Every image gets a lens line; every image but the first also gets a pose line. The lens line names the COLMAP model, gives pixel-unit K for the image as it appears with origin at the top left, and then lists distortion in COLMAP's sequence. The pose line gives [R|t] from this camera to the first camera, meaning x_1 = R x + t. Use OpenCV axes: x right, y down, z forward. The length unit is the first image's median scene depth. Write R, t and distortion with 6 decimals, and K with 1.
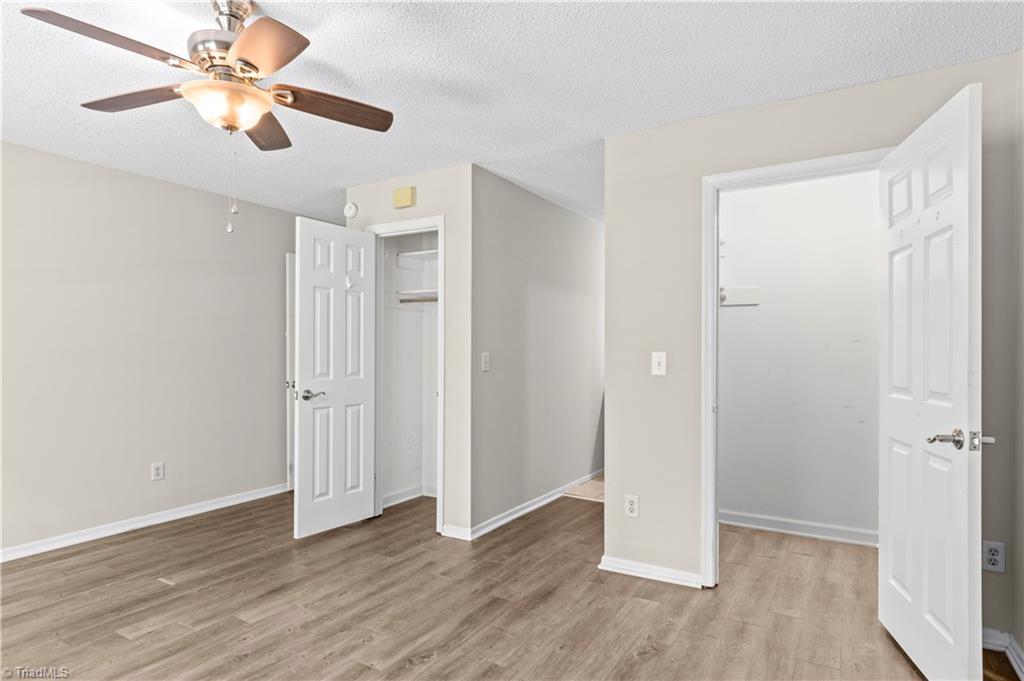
lens RADIAL K [[566.0, 0, 531.3], [0, 566.0, 331.3], [0, 0, 1]] dist [-0.003430, -0.000939]
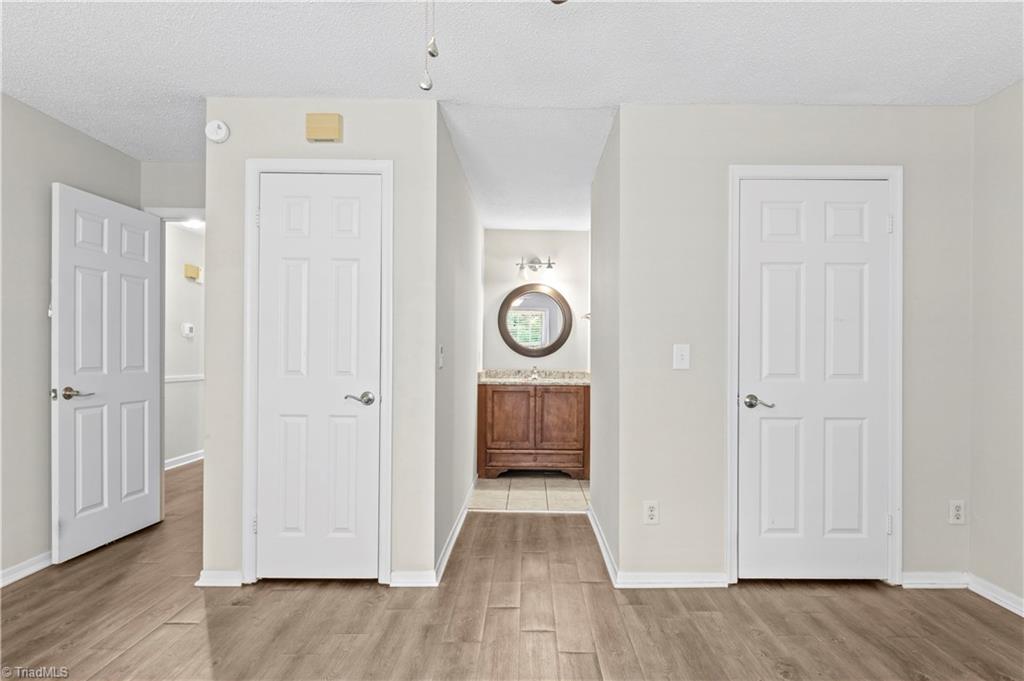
lens RADIAL K [[566.0, 0, 531.3], [0, 566.0, 331.3], [0, 0, 1]] dist [-0.003430, -0.000939]
pose [[0.861745, 0.021541, 0.506884, -0.461259], [-0.023008, 0.999730, -0.003370, 0.024323], [-0.506820, -0.008759, 0.862007, 0.315239]]
